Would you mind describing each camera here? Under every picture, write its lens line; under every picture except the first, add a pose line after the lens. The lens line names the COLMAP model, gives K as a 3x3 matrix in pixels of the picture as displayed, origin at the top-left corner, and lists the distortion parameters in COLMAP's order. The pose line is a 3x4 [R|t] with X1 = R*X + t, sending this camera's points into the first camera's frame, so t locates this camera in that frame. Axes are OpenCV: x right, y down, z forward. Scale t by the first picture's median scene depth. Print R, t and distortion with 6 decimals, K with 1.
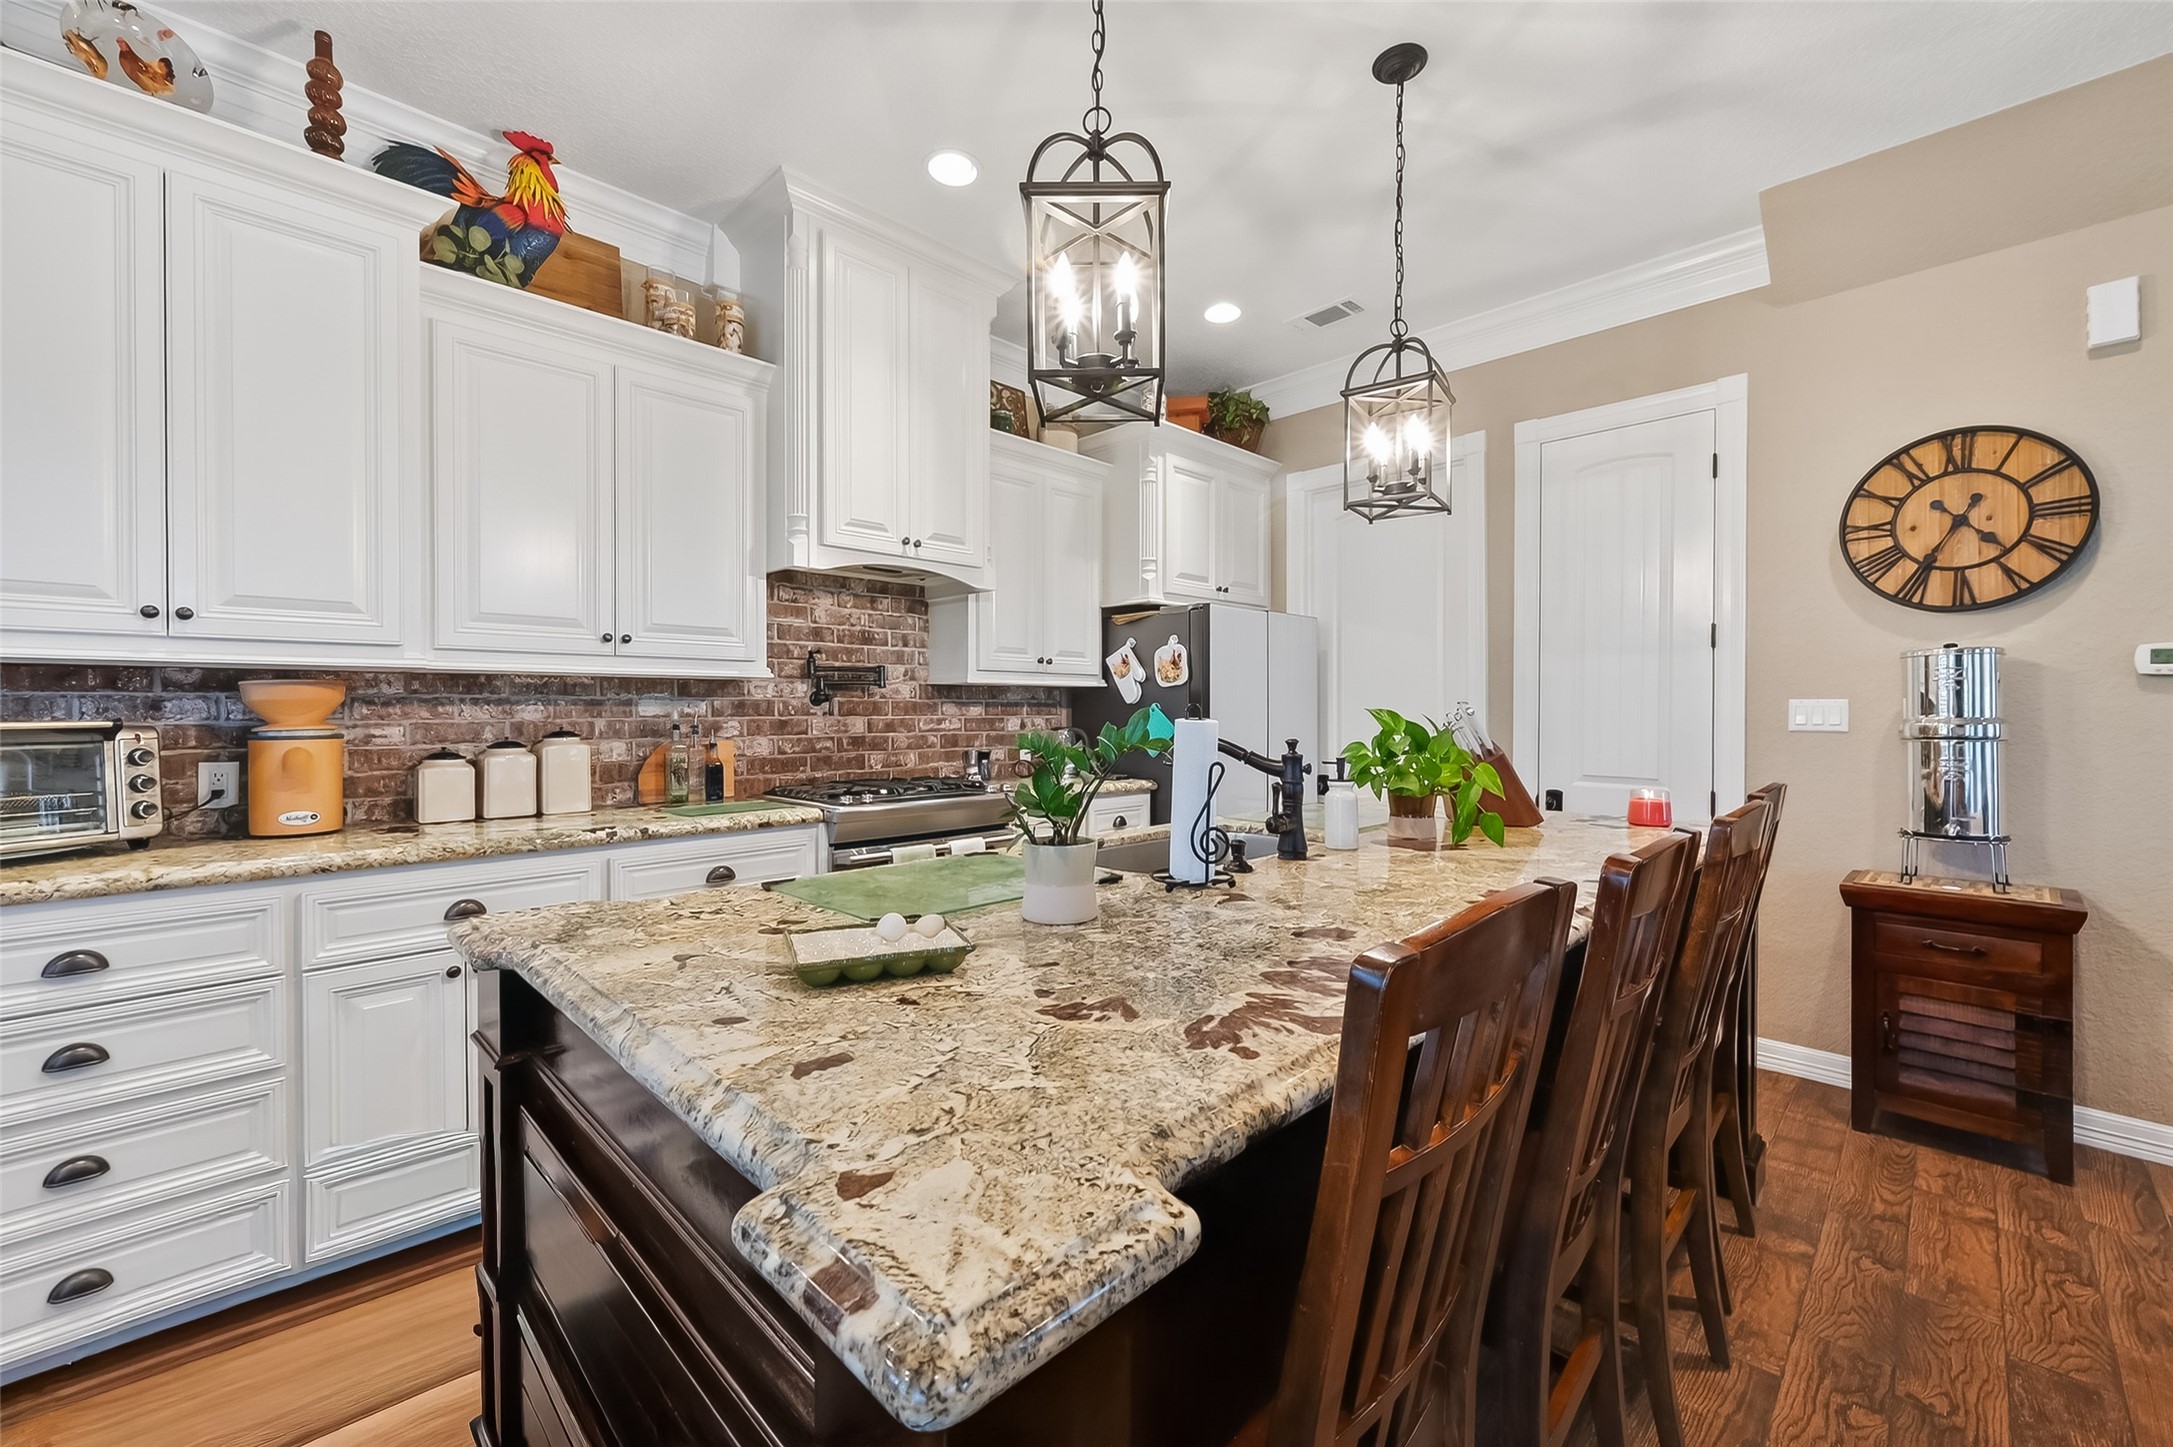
lens RADIAL K [[863.9, 0, 1094.4], [0, 863.9, 717.4], [0, 0, 1]] dist [-0.001553, 0.000236]
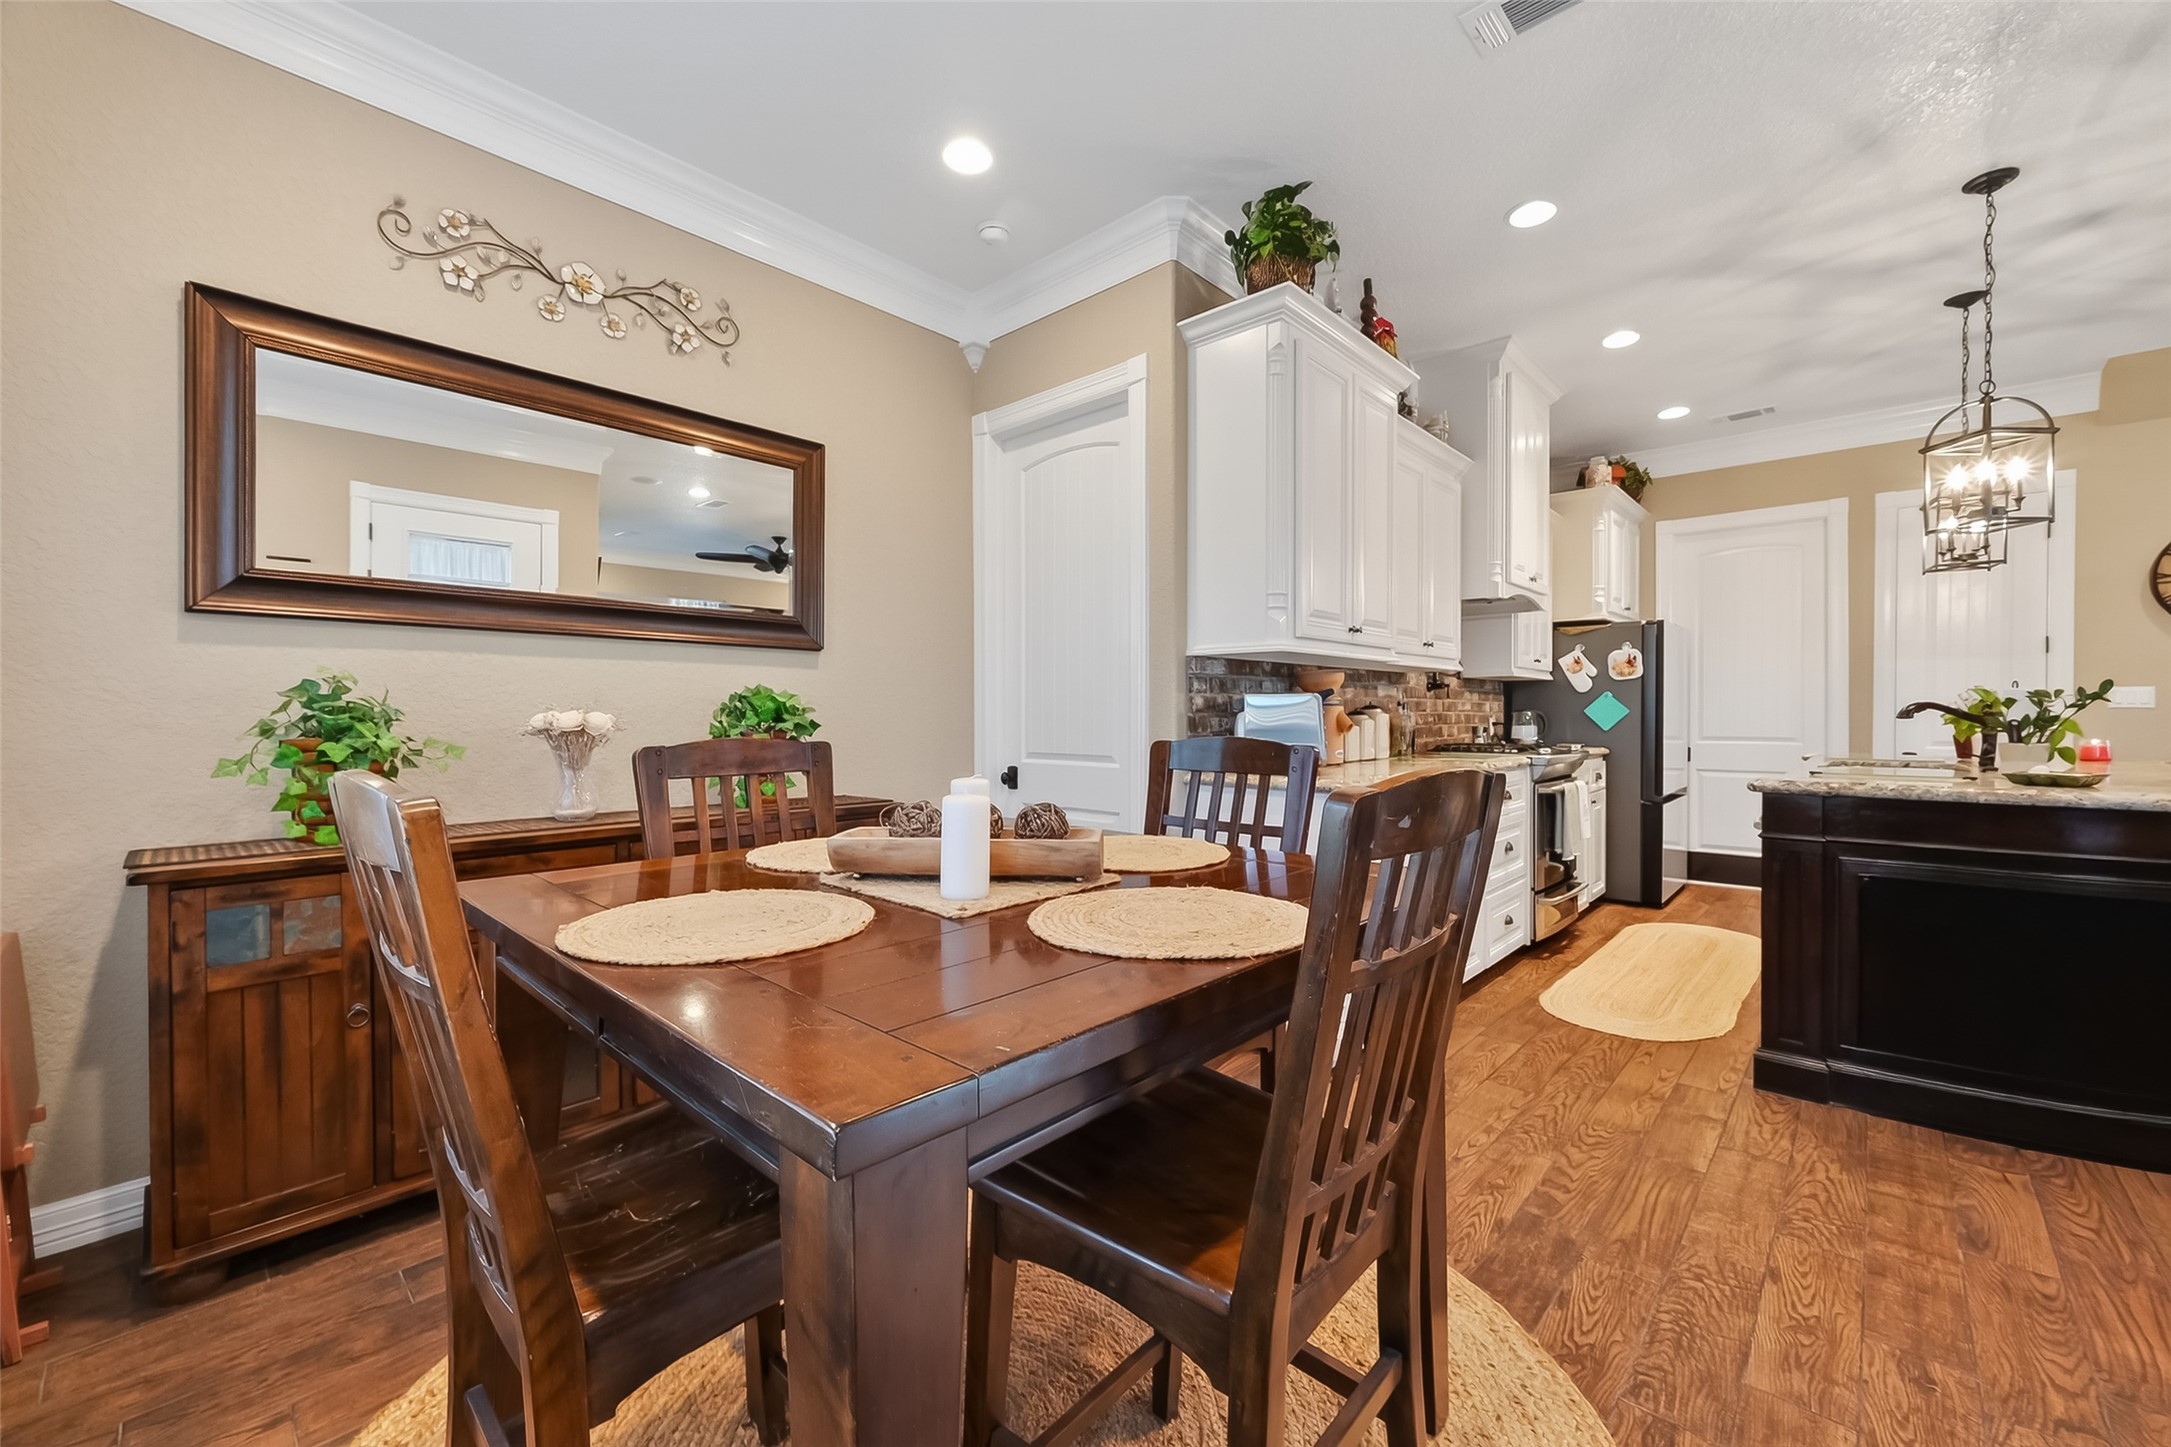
lens RADIAL K [[863.1, 0, 1084.9], [0, 863.1, 726.1], [0, 0, 1]] dist [-0.001553, 0.000236]
pose [[0.999483, -0.000401, 0.032149, -1.155879], [0.000226, 0.999985, 0.005450, 0.043798], [-0.032151, -0.005440, 0.999468, -0.498916]]
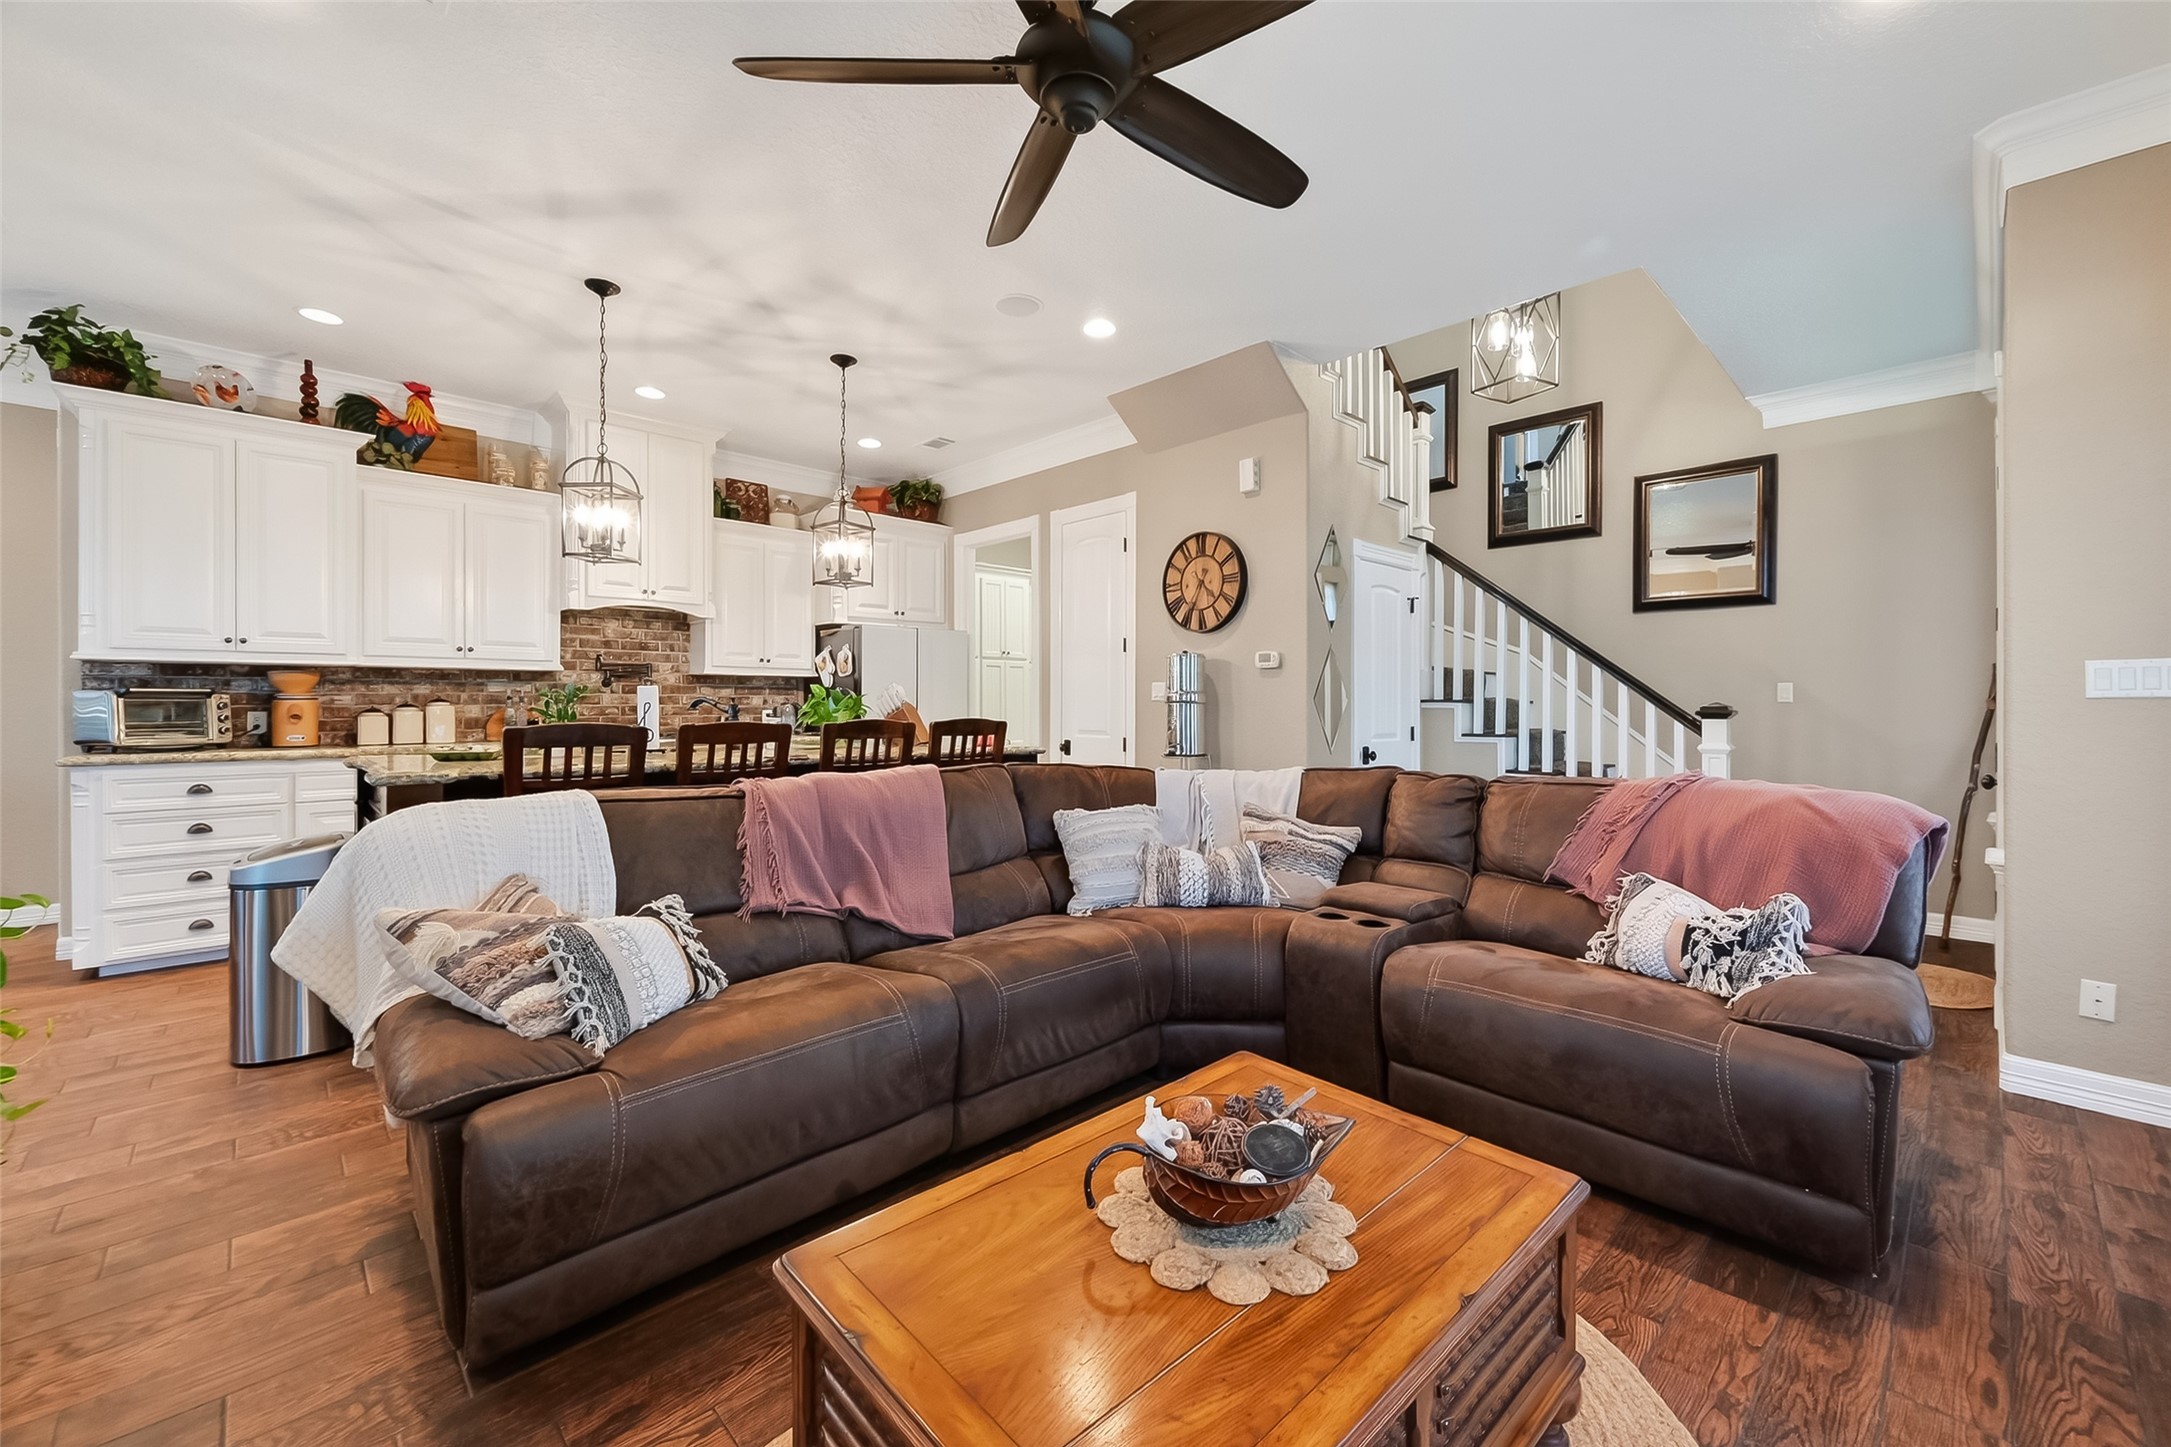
lens RADIAL K [[863.1, 0, 1089.3], [0, 863.1, 709.4], [0, 0, 1]] dist [-0.001553, 0.000236]
pose [[0.999837, 0.000243, -0.018050, 0.796008], [-0.000318, 0.999991, -0.004146, 0.044623], [0.018049, 0.004151, 0.999828, -0.807391]]
